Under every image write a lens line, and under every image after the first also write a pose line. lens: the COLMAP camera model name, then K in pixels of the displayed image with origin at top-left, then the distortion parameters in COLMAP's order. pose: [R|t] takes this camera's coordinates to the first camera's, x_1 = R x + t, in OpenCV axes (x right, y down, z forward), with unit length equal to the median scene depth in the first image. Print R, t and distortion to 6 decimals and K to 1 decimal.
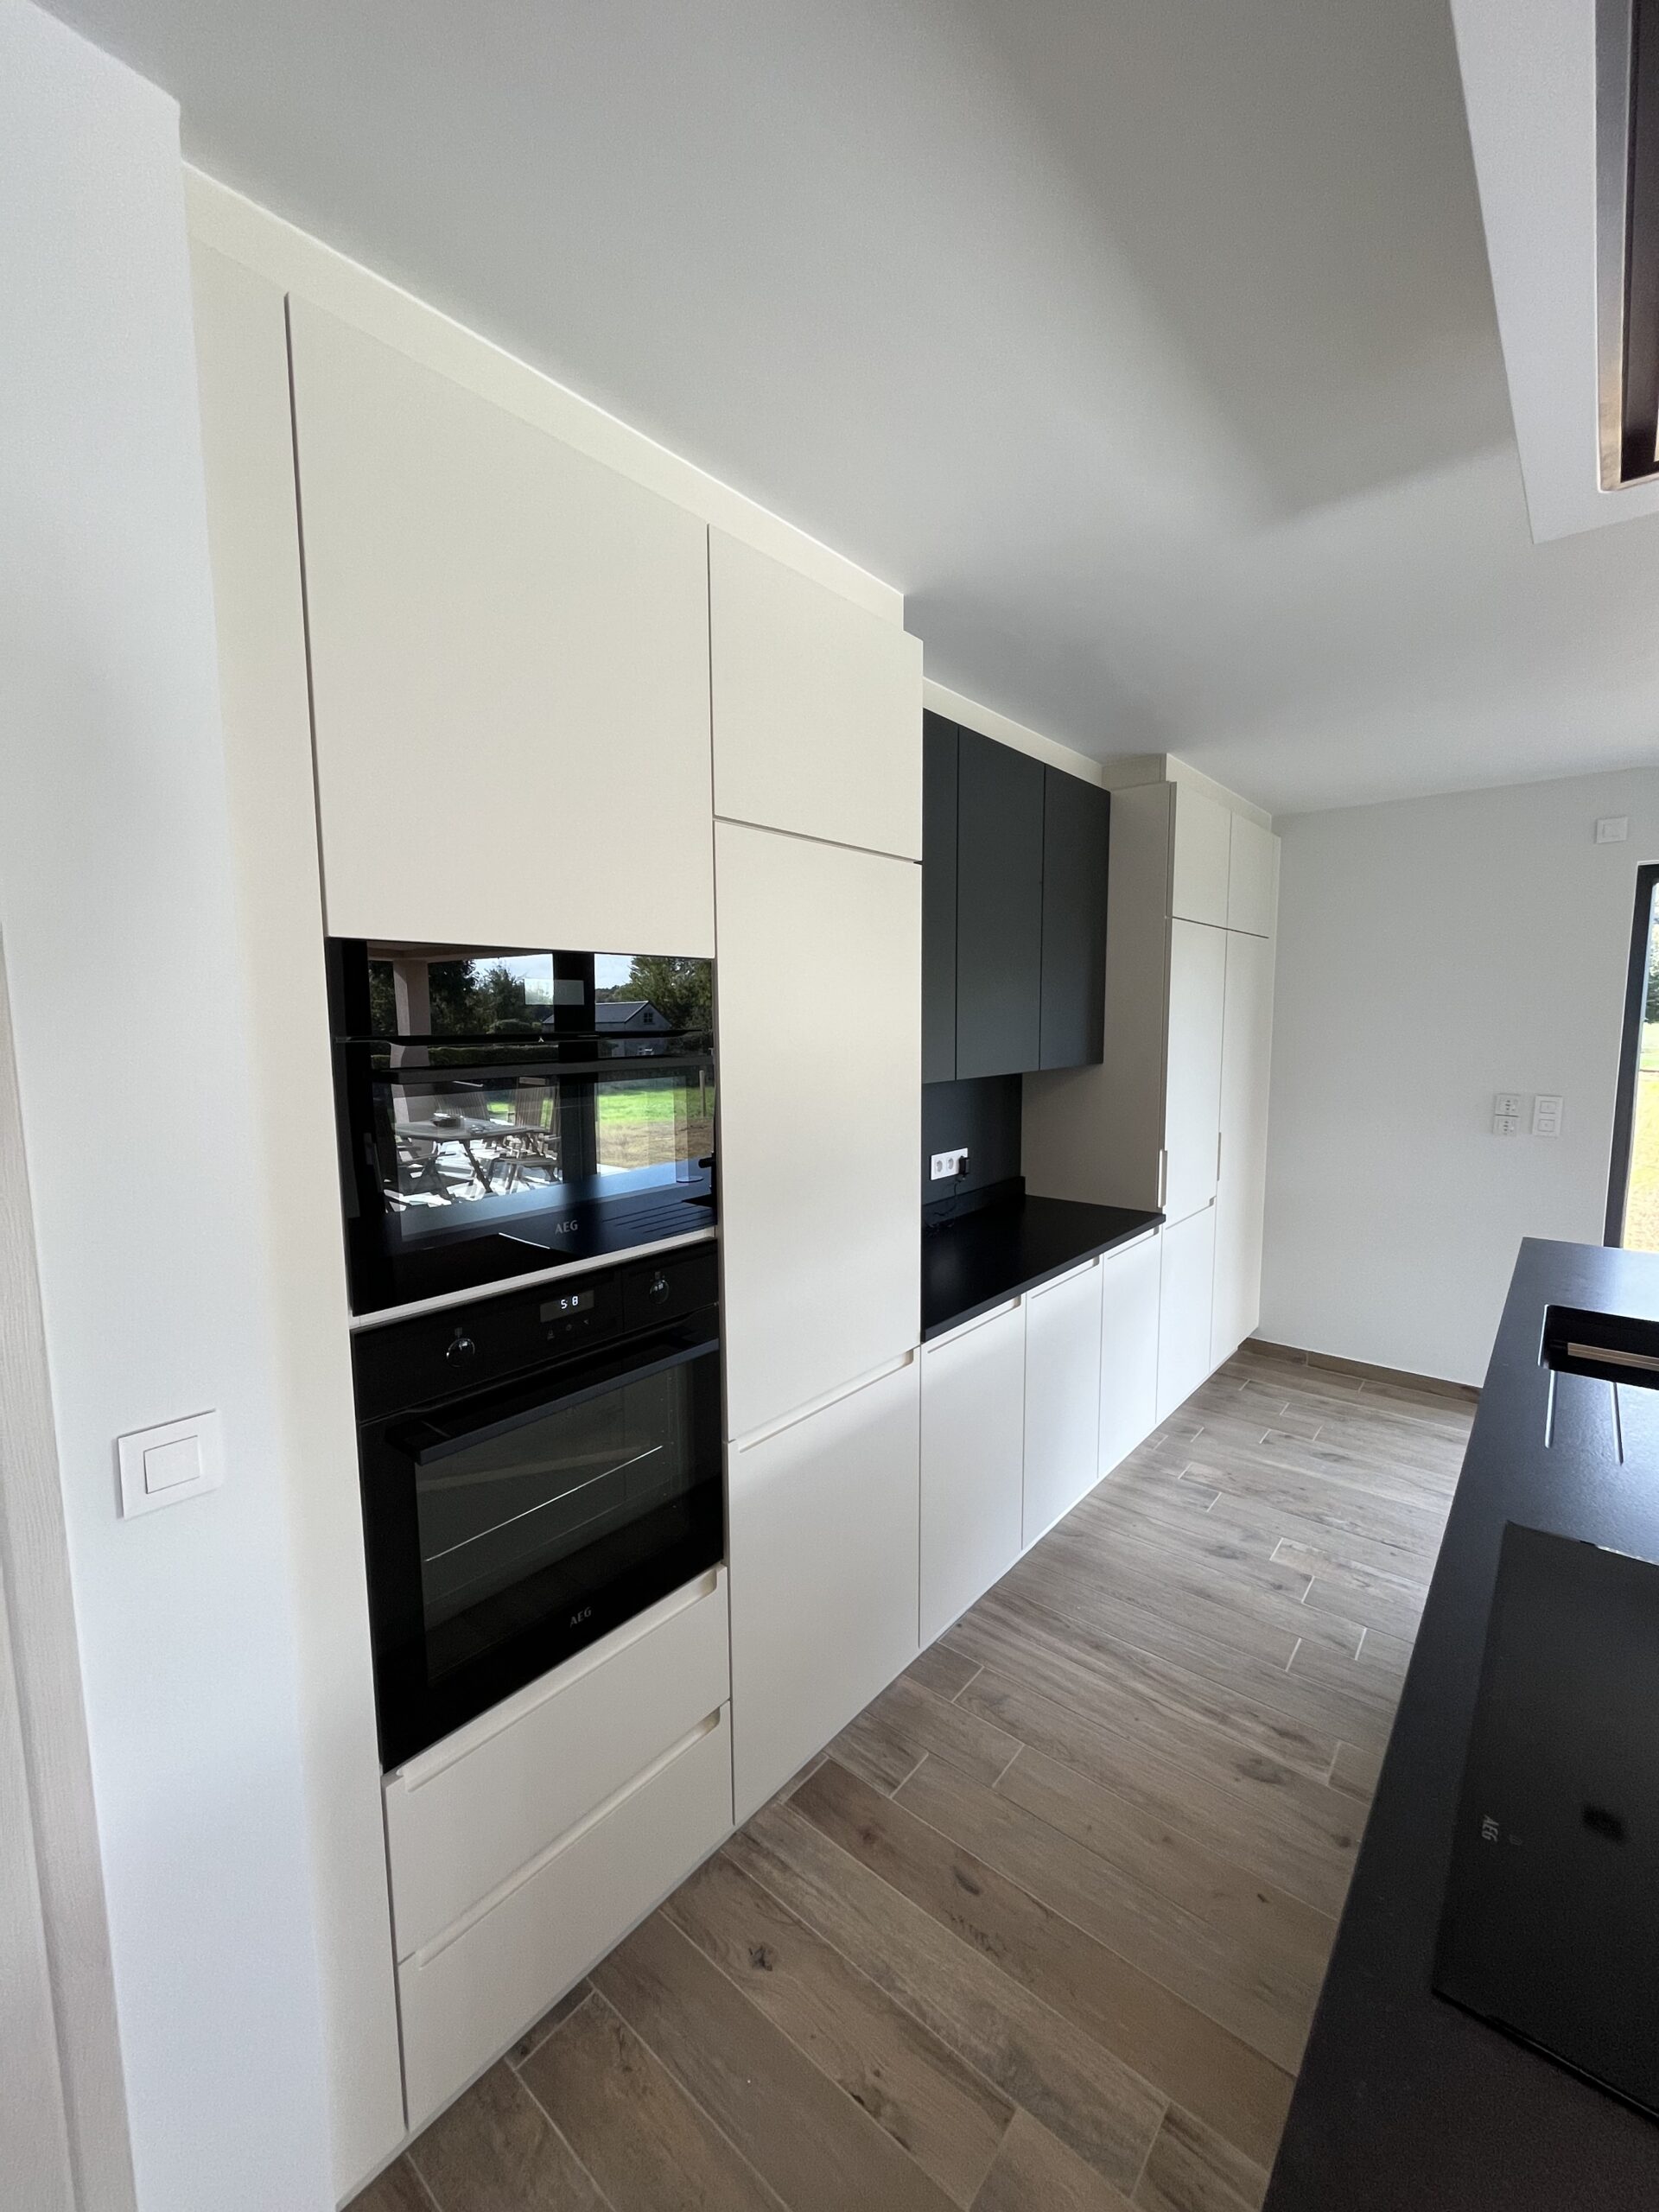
lens RADIAL K [[895.6, 0, 829.5], [0, 895.6, 1106.0], [0, 0, 1]] dist [0.000690, -0.000142]
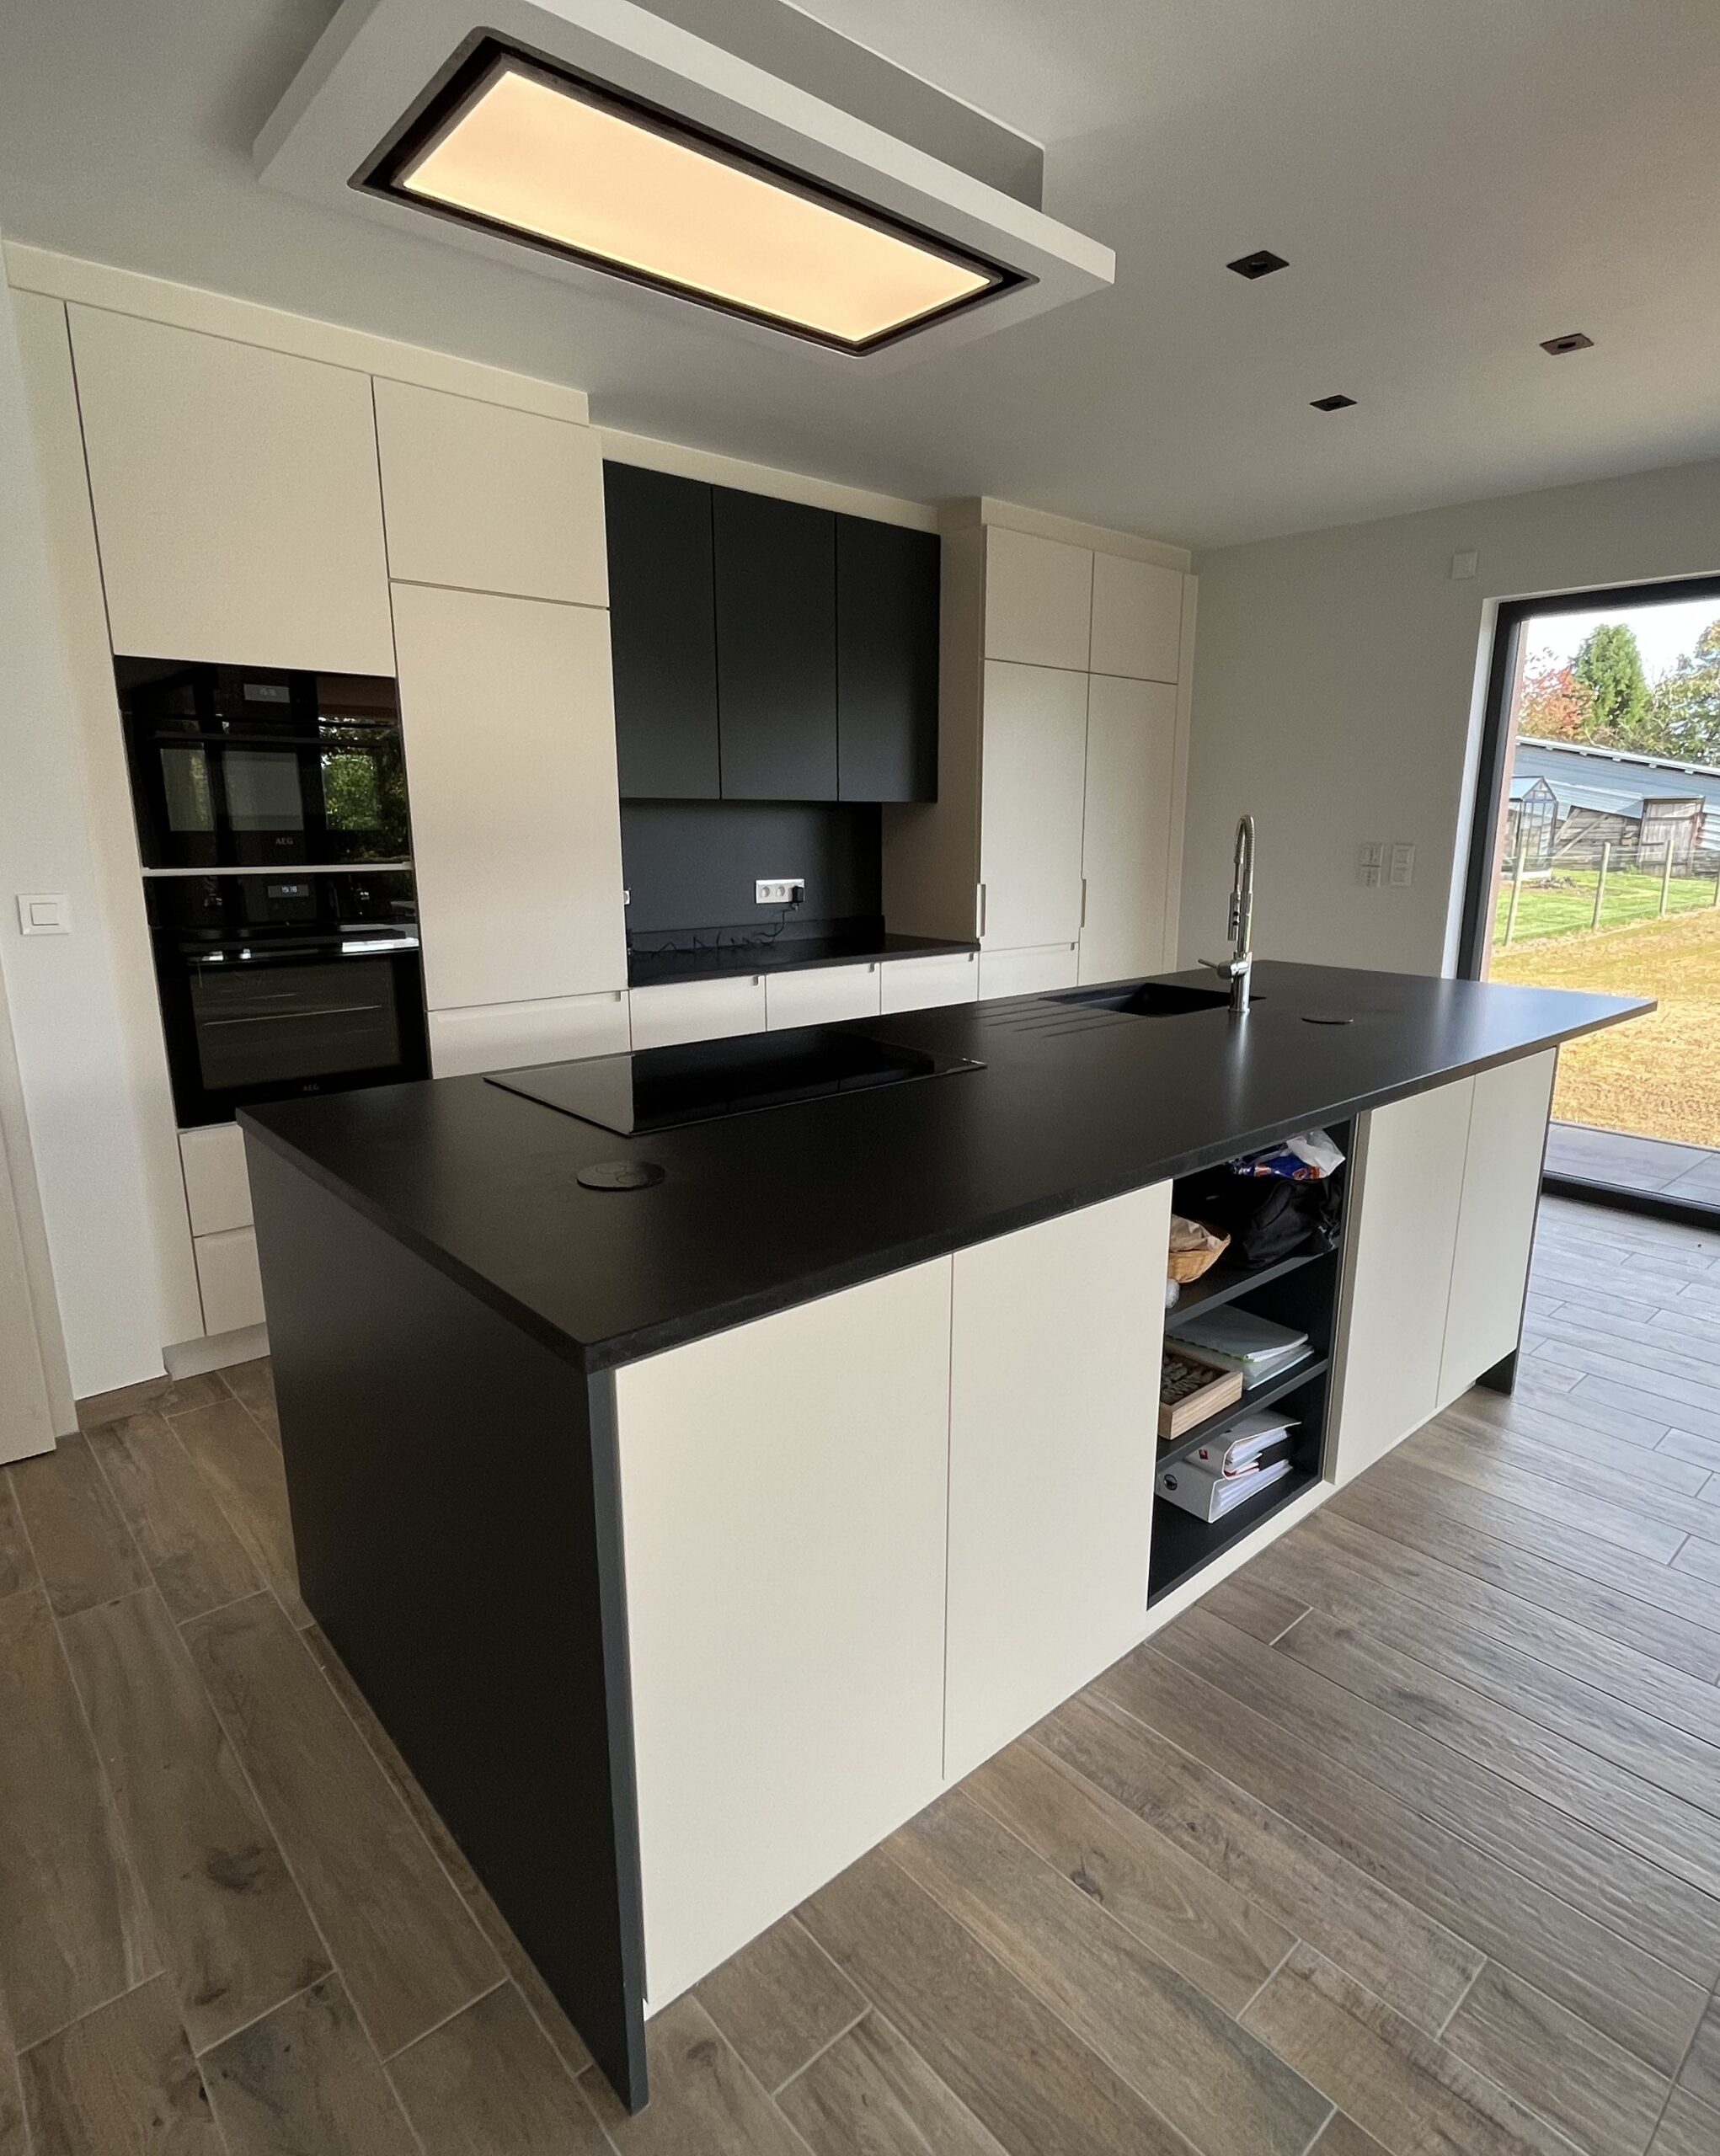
lens RADIAL K [[1169.4, 0, 886.0], [0, 1169.4, 1070.2], [0, 0, 1]] dist [0.000144, -0.000374]
pose [[0.990253, 0.040547, -0.133247, 0.446160], [-0.025467, 0.993270, 0.112992, 0.113619], [0.136932, -0.108497, 0.984621, -0.408591]]
